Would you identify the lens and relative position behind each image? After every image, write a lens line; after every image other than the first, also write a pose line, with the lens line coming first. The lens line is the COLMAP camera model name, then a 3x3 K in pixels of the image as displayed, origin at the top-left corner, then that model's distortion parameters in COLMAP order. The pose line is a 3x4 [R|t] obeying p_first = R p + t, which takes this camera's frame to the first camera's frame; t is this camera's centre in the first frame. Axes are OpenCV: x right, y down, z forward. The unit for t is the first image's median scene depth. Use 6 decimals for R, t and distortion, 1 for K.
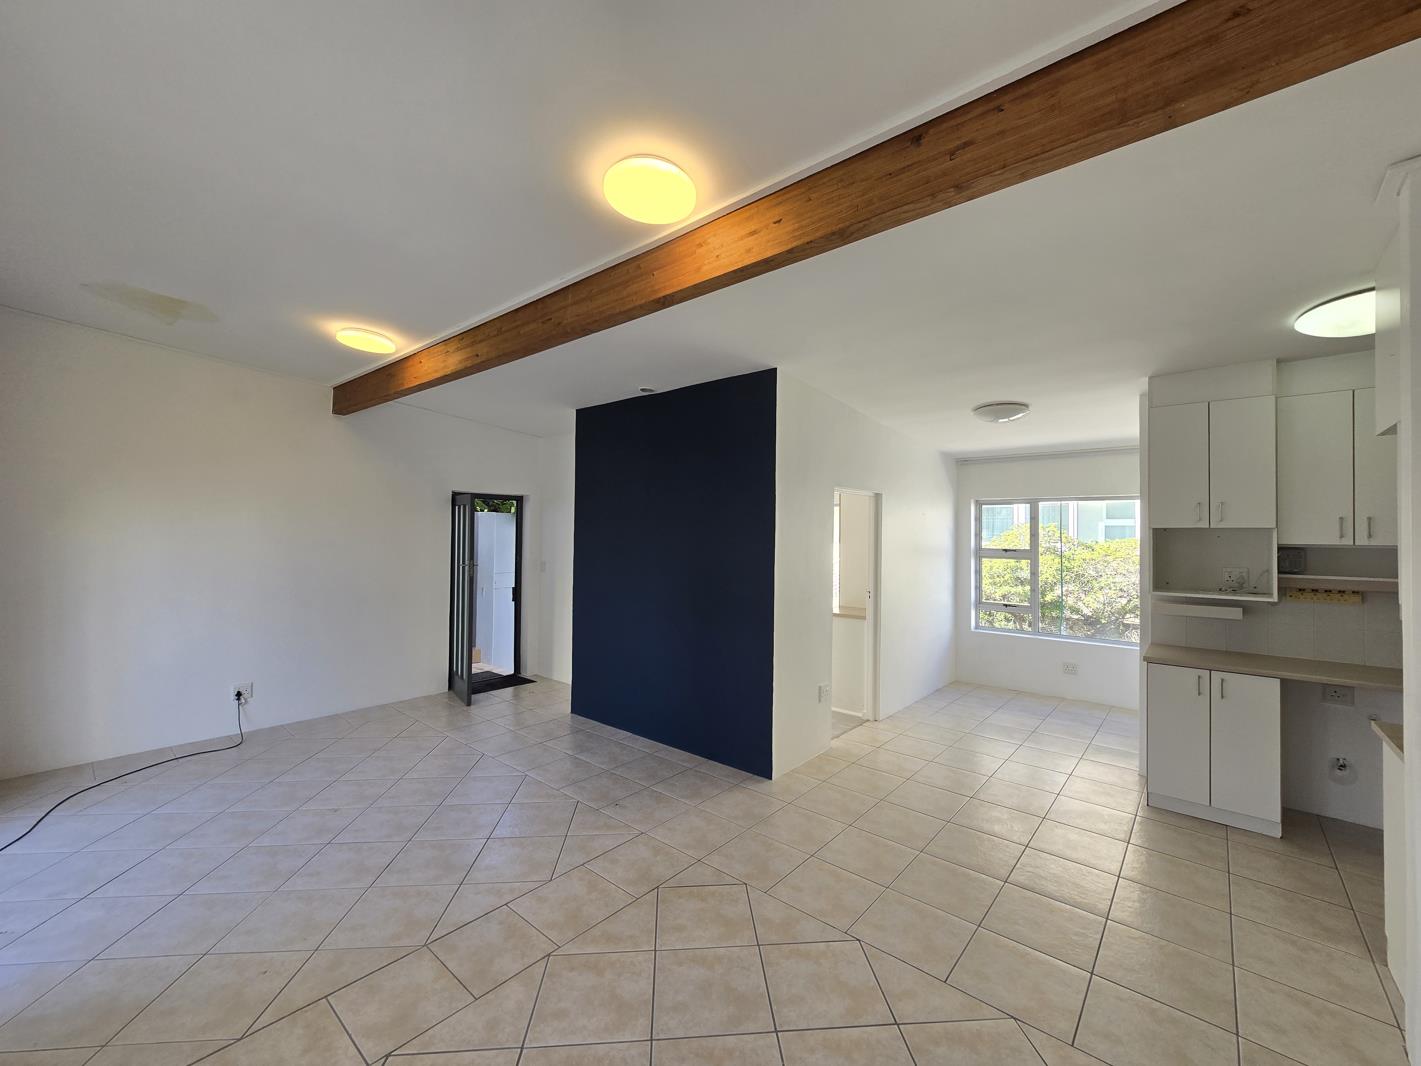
lens RADIAL K [[579.9, 0, 702.5], [0, 579.9, 529.3], [0, 0, 1]] dist [-0.001096, 0.004495]
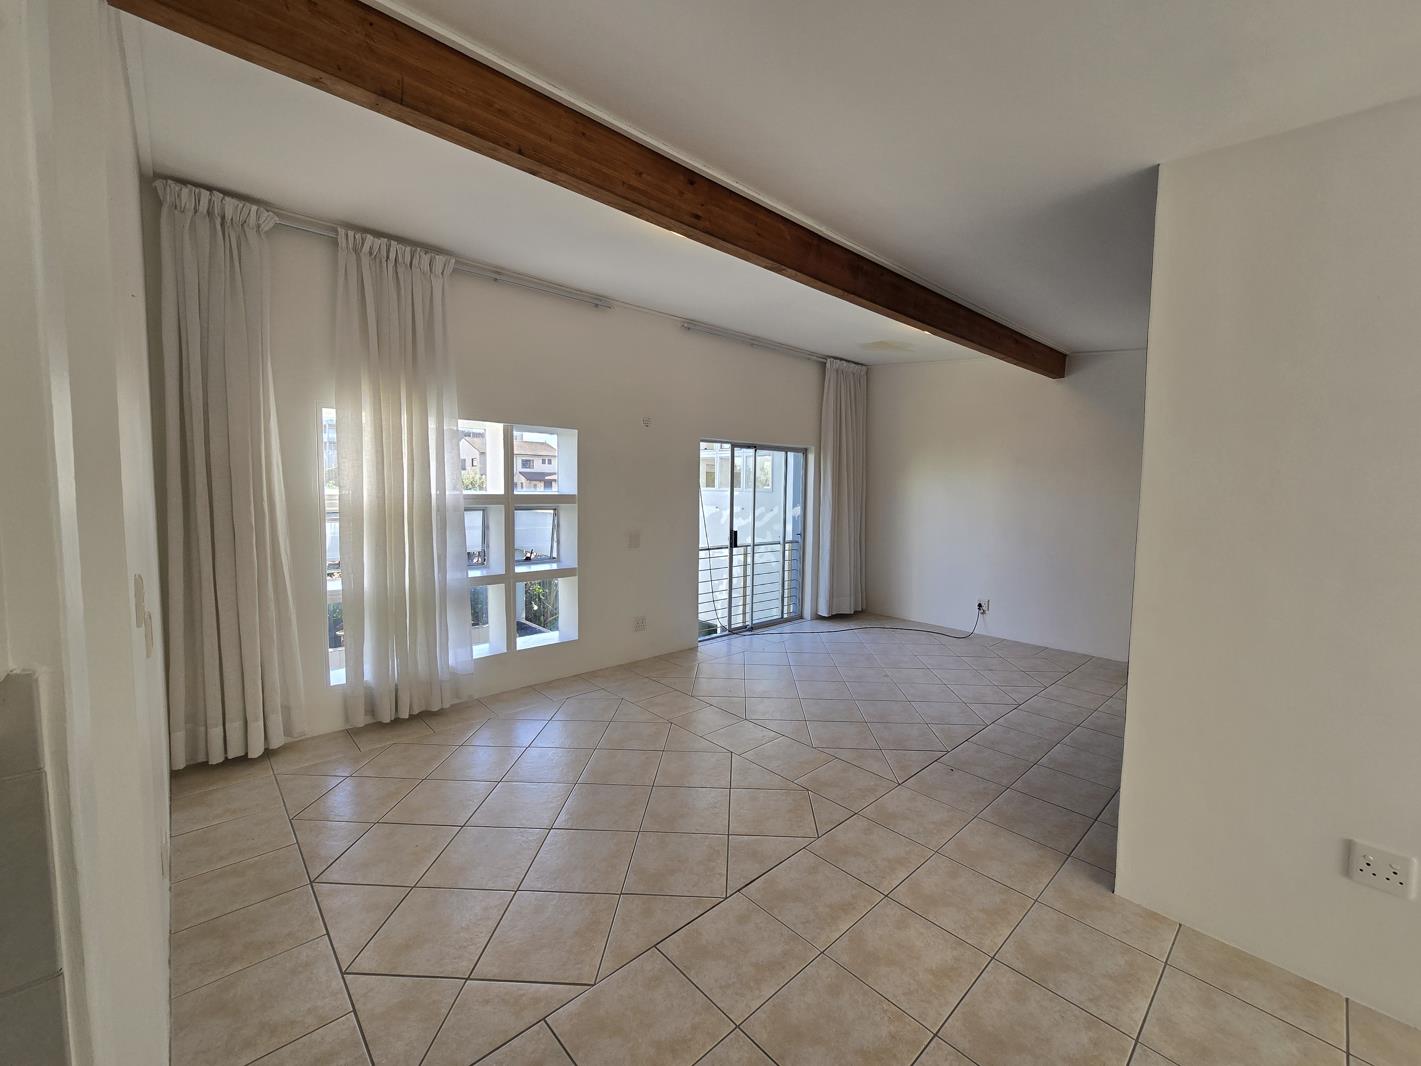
lens RADIAL K [[579.9, 0, 736.4], [0, 579.9, 538.0], [0, 0, 1]] dist [-0.001096, 0.004495]
pose [[-0.084178, 0.077340, -0.993445, 0.888550], [-0.009859, 0.996870, 0.078442, 0.040628], [0.996402, 0.016397, -0.083152, 0.834557]]
